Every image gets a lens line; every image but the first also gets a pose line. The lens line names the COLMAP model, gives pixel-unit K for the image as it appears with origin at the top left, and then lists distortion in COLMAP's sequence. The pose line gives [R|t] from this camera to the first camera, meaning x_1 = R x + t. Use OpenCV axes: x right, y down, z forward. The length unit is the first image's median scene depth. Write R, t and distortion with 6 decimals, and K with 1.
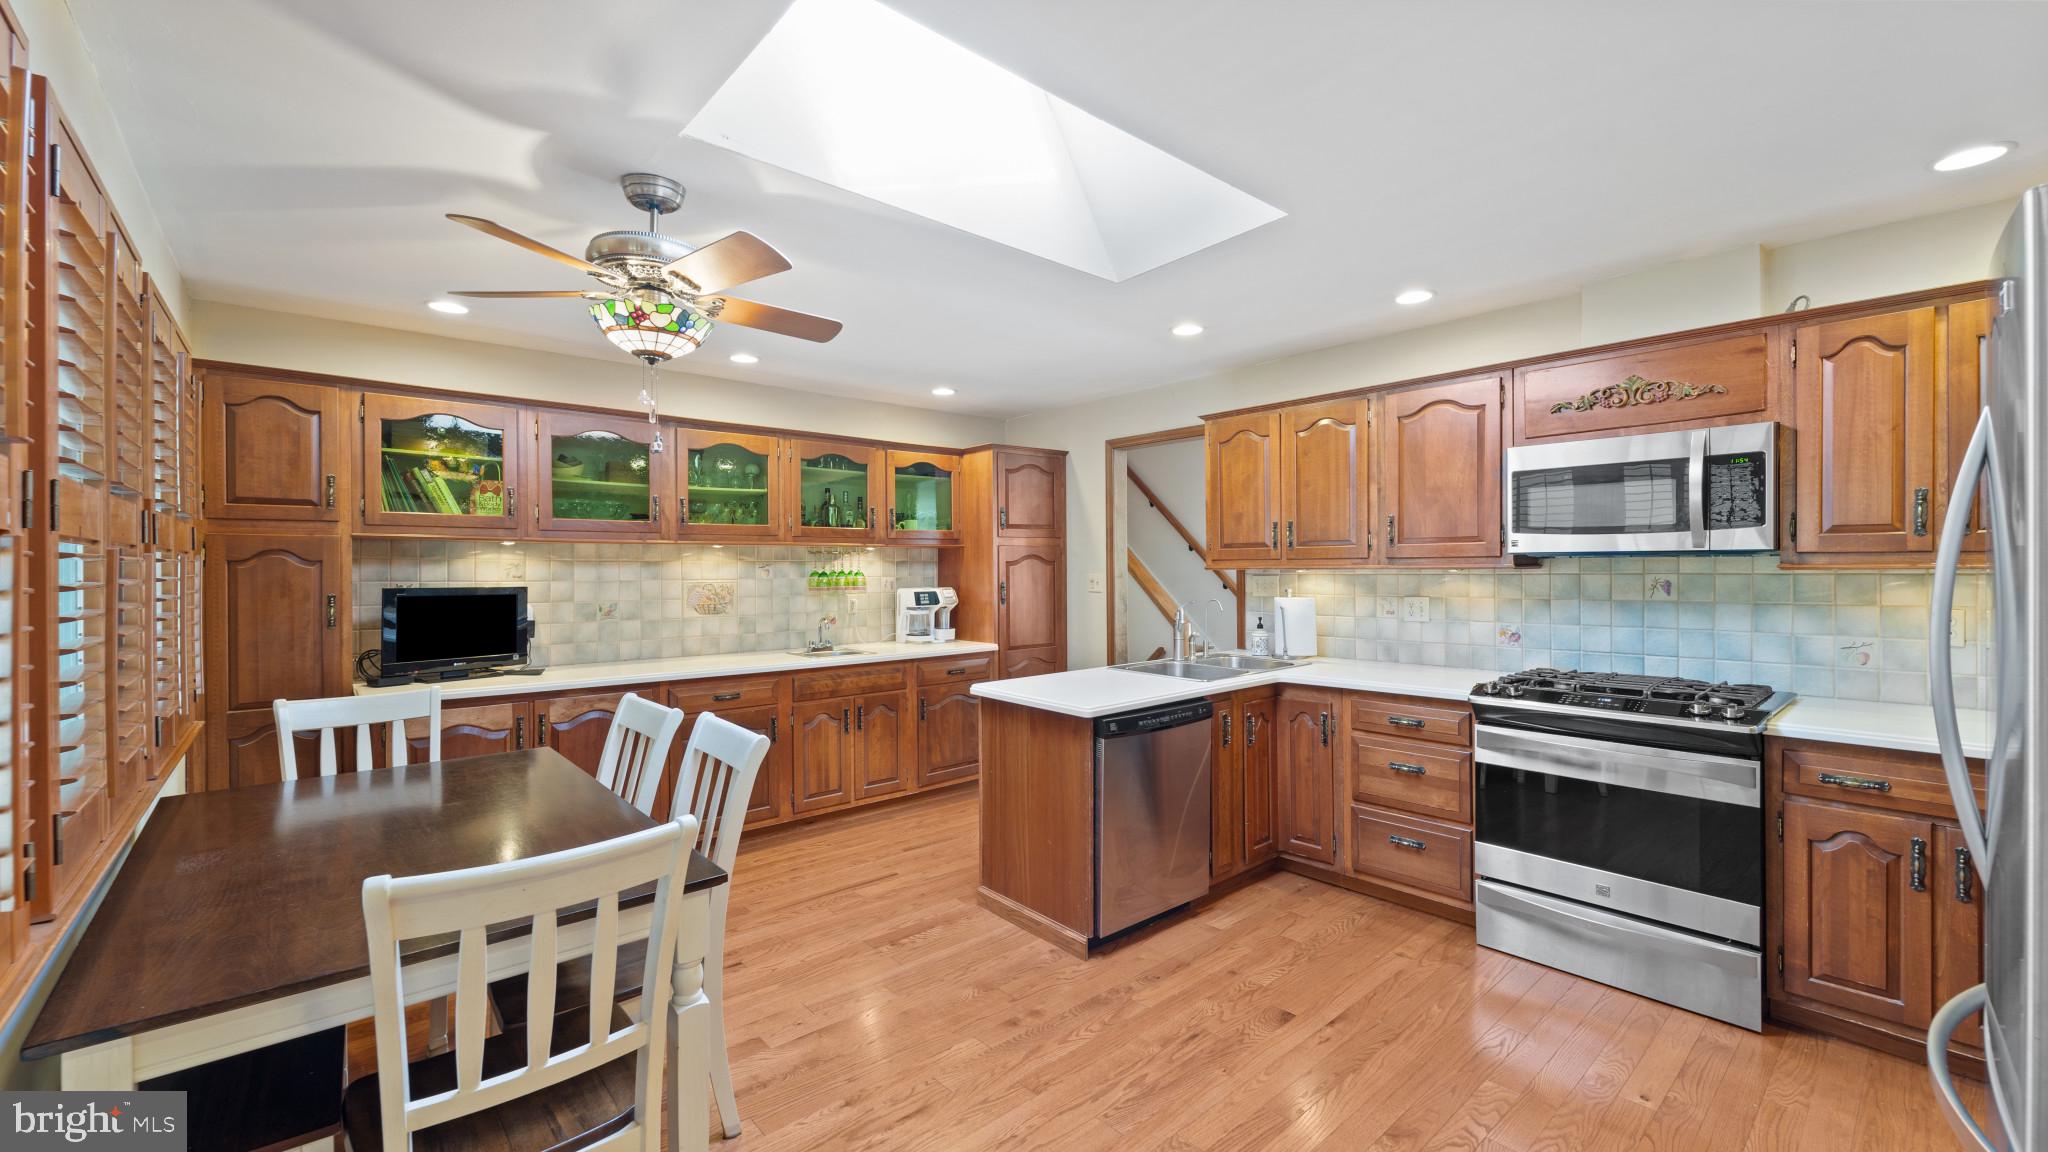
lens RADIAL K [[826.2, 0, 1025.0], [0, 826.2, 571.7], [0, 0, 1]] dist [-0.003164, 0.000134]
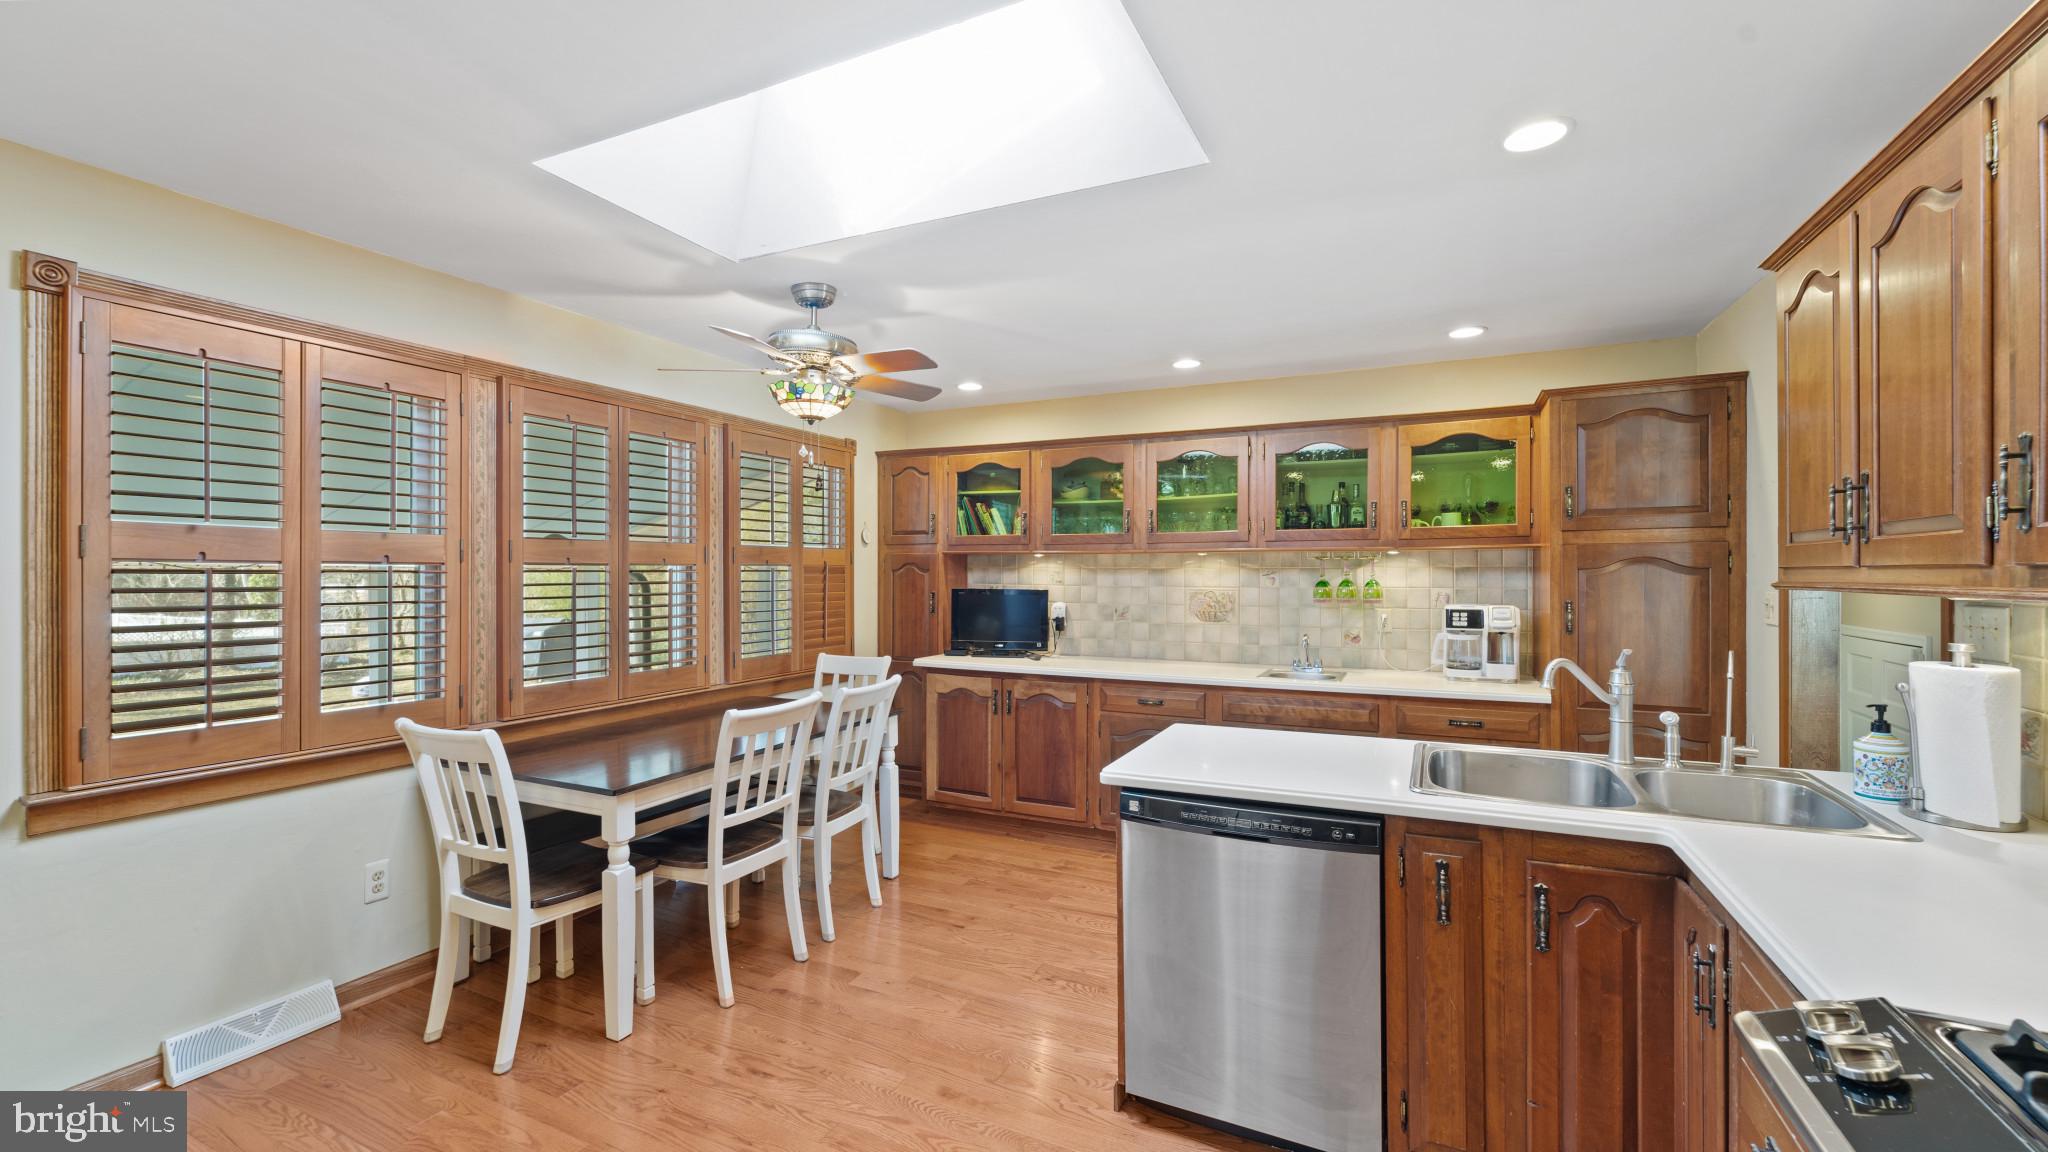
lens RADIAL K [[826.2, 0, 1028.2], [0, 826.2, 569.3], [0, 0, 1]] dist [-0.003164, 0.000134]
pose [[0.387664, 0.000161, -0.921801, 0.479490], [-0.007593, 0.999967, -0.003018, -0.007623], [0.921769, 0.008170, 0.387652, 0.423978]]
